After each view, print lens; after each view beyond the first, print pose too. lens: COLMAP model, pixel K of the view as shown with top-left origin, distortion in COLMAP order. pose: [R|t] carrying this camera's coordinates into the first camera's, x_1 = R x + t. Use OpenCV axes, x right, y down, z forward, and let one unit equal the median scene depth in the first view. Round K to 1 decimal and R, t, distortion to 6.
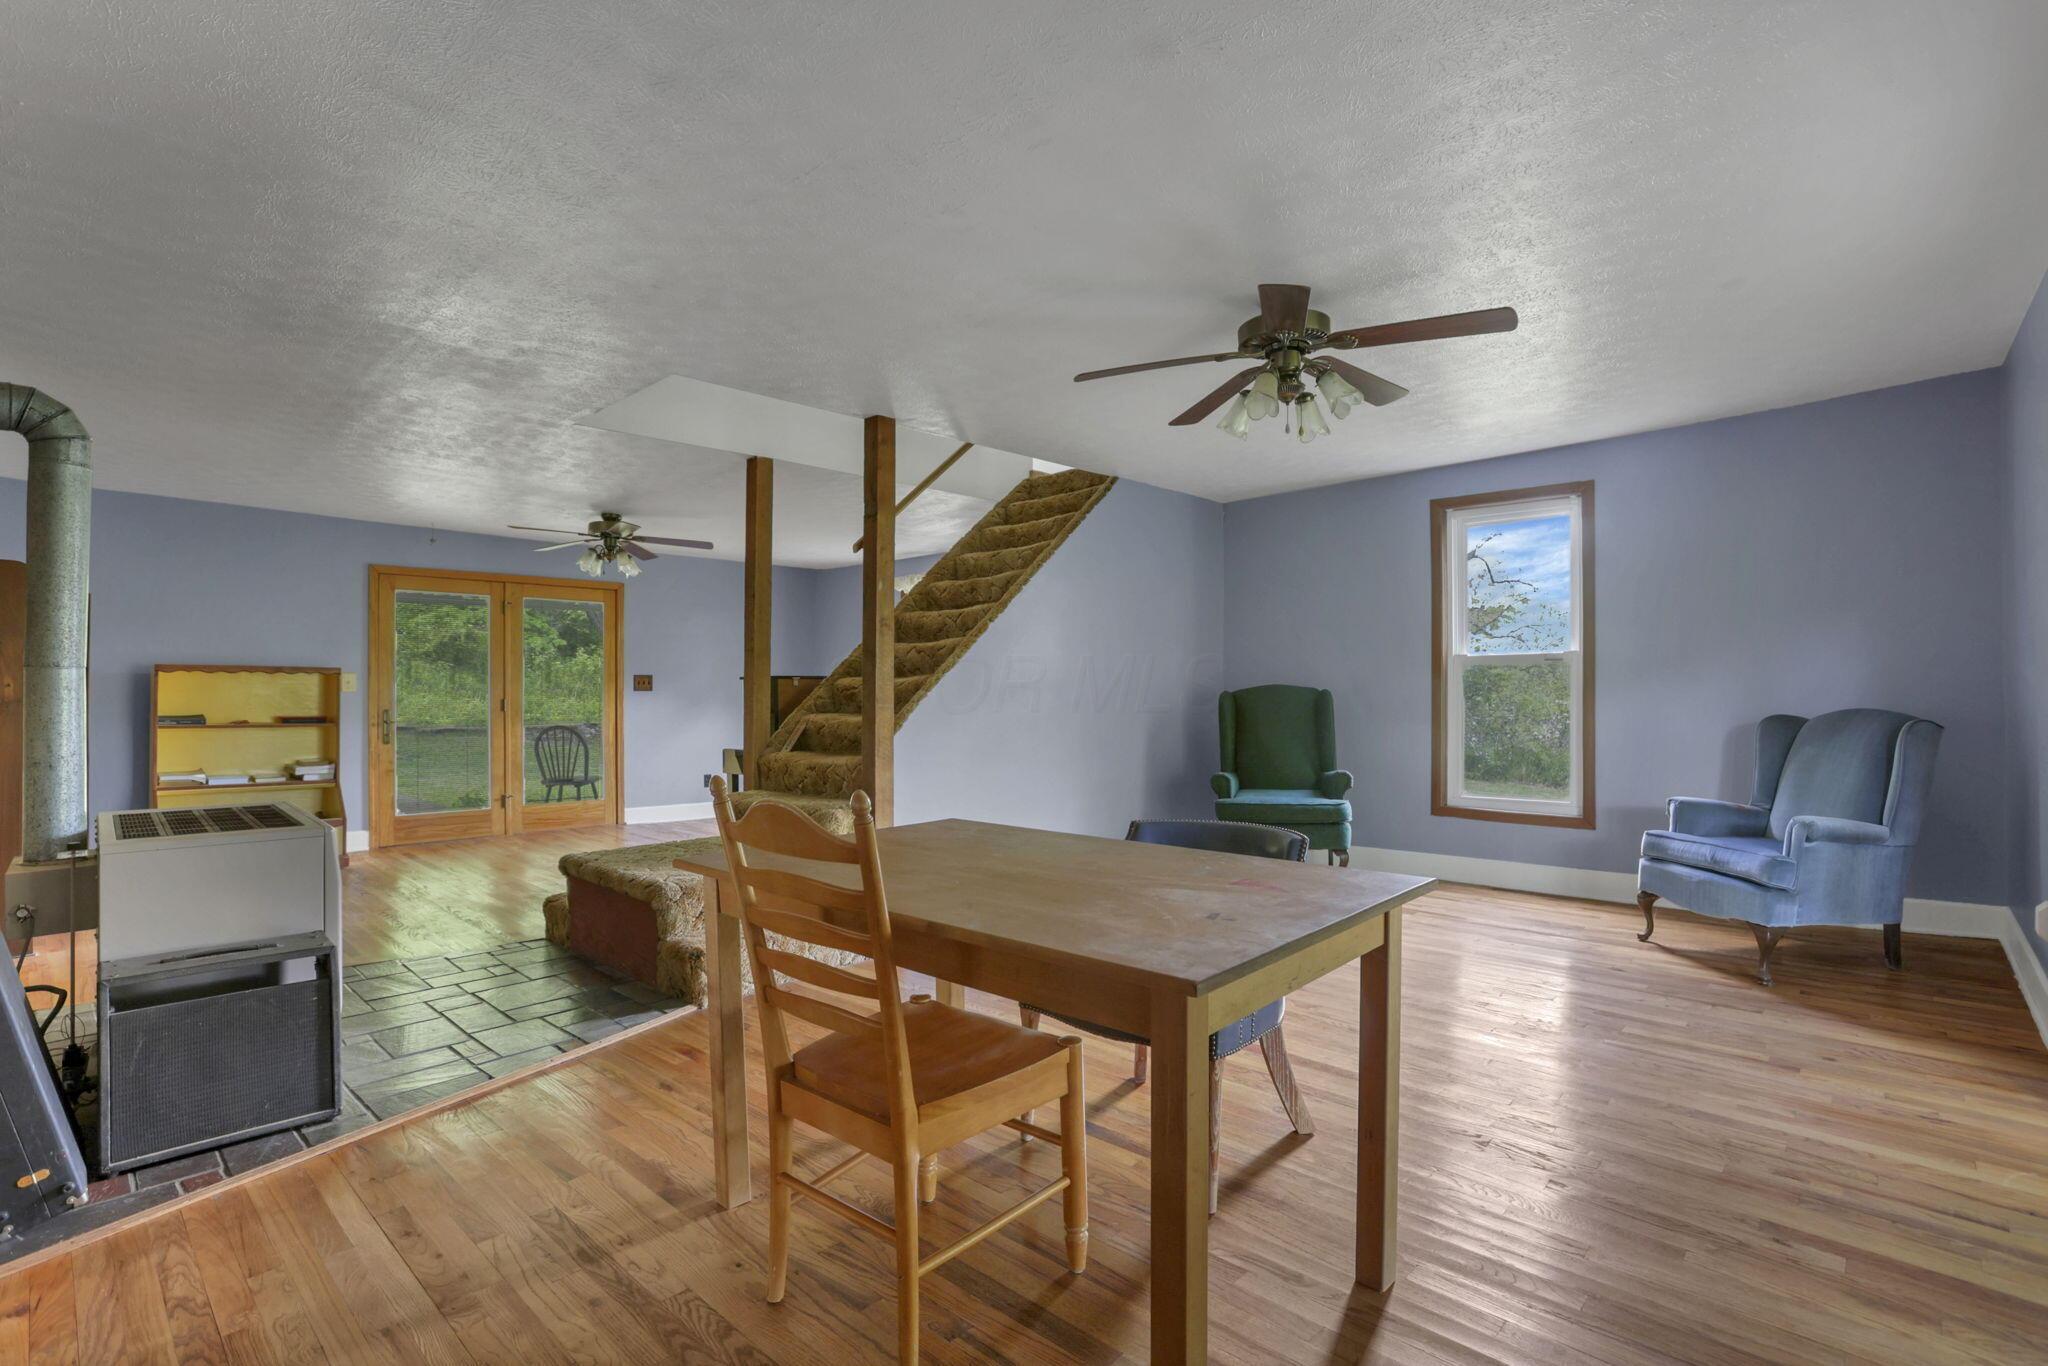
lens RADIAL K [[964.7, 0, 1024.0], [0, 964.7, 683.0], [0, 0, 1]] dist [-0.071054, 0.032447]
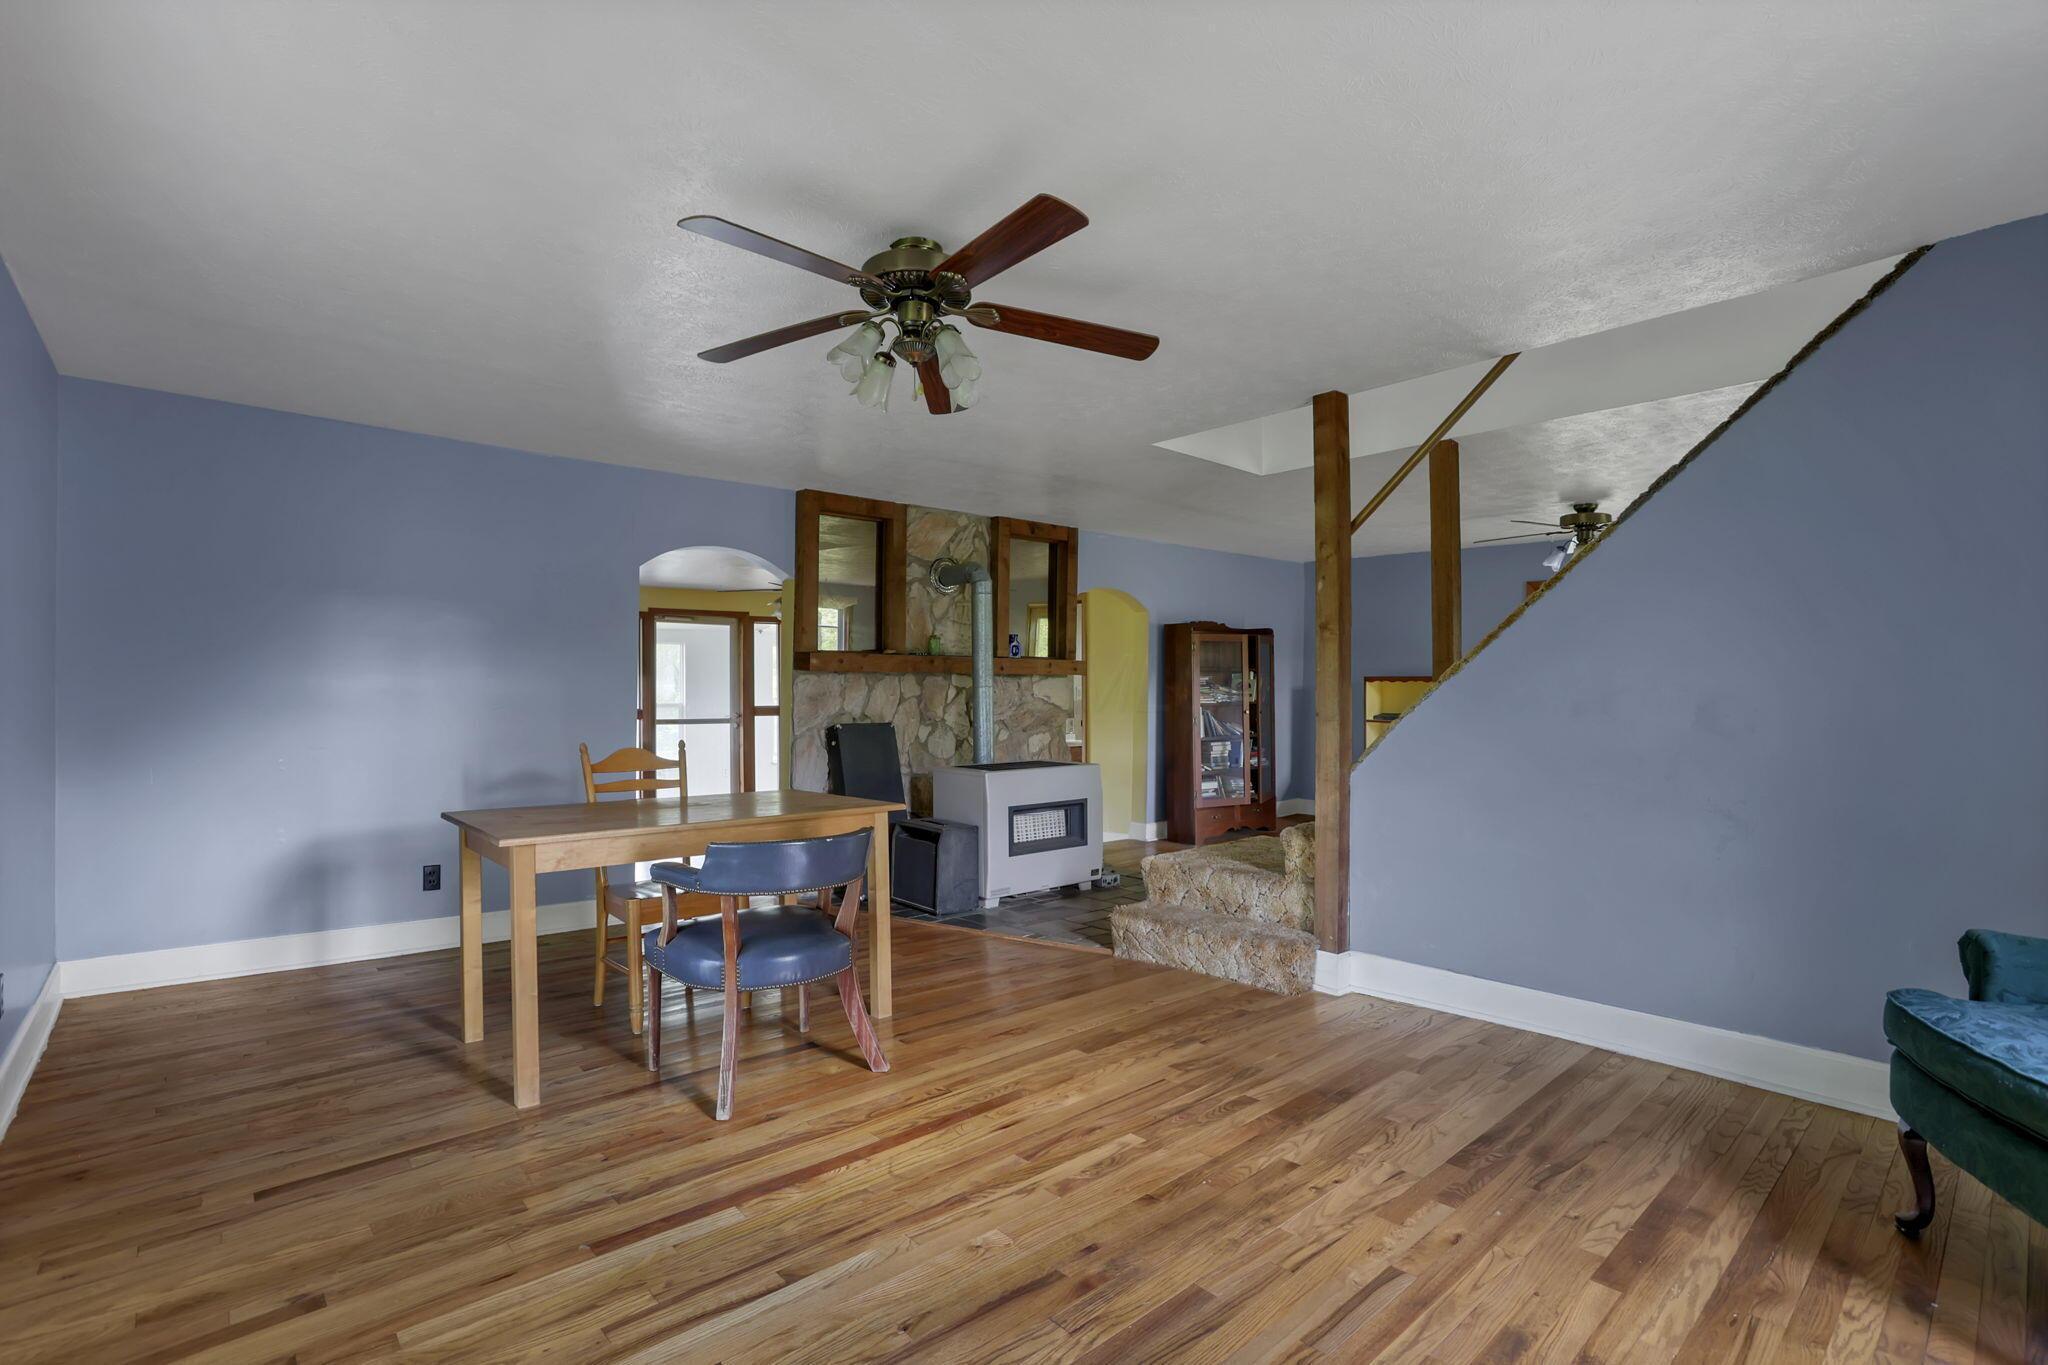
lens RADIAL K [[964.7, 0, 1024.0], [0, 964.7, 682.5], [0, 0, 1]] dist [-0.071054, 0.032447]
pose [[-0.068422, -0.004622, -0.997646, 0.830429], [0.002978, 0.999984, -0.004837, -0.006941], [0.997652, -0.003302, -0.068408, 0.875370]]
